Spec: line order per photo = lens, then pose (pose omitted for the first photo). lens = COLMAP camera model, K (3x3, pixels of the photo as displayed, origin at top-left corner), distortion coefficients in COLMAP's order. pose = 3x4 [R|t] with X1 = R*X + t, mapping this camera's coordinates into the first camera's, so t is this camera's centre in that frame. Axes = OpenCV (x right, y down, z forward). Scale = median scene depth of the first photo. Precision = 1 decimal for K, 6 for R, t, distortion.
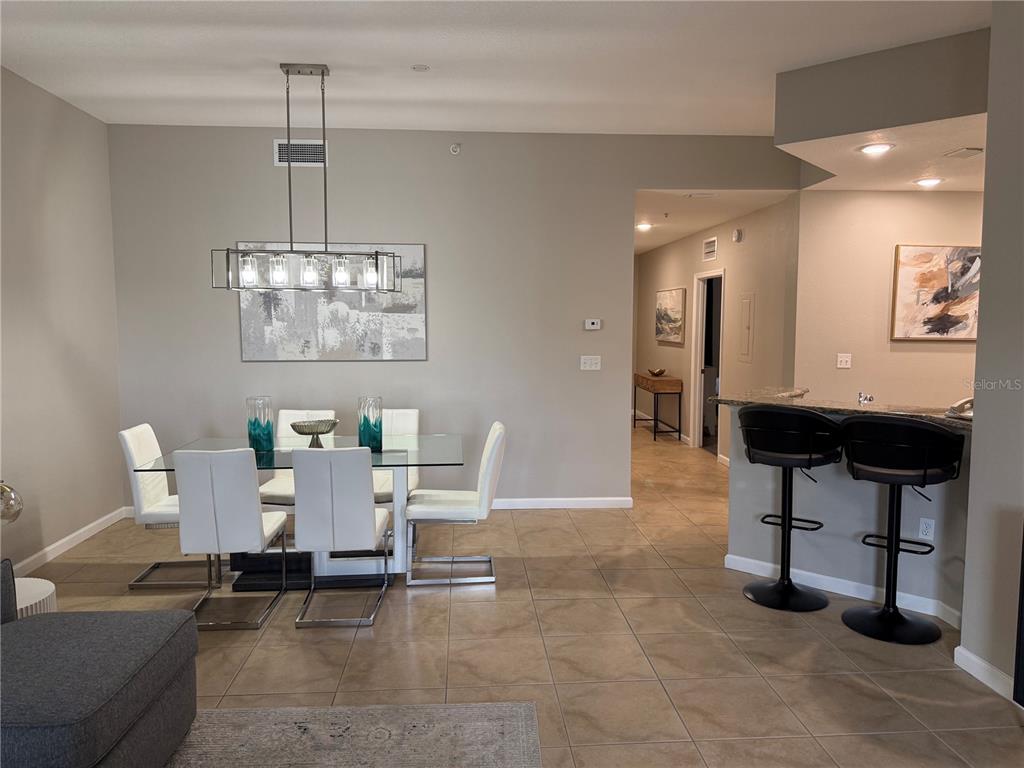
lens RADIAL K [[727.4, 0, 513.6], [0, 727.4, 383.4], [0, 0, 1]] dist [0.021449, -0.008597]
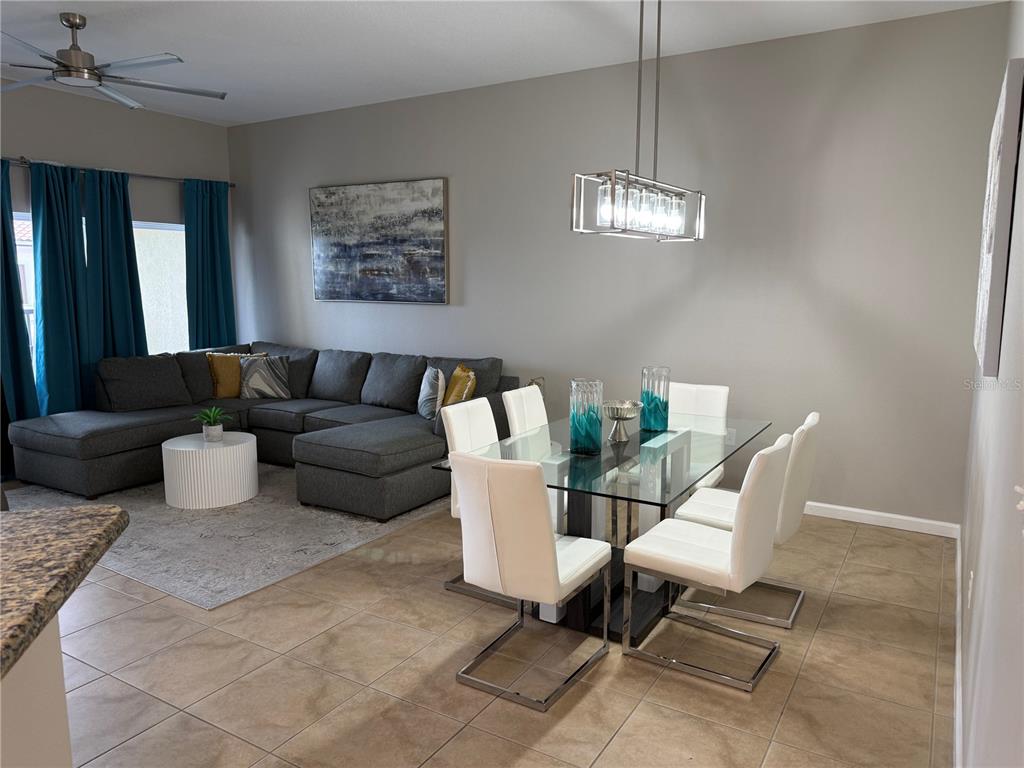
lens RADIAL K [[727.4, 0, 511.9], [0, 727.4, 388.6], [0, 0, 1]] dist [0.021449, -0.008597]
pose [[-0.580588, 0.121088, -0.805143, 0.496556], [-0.075418, 0.976630, 0.201262, -0.131826], [0.810697, 0.177572, -0.557887, 1.539256]]
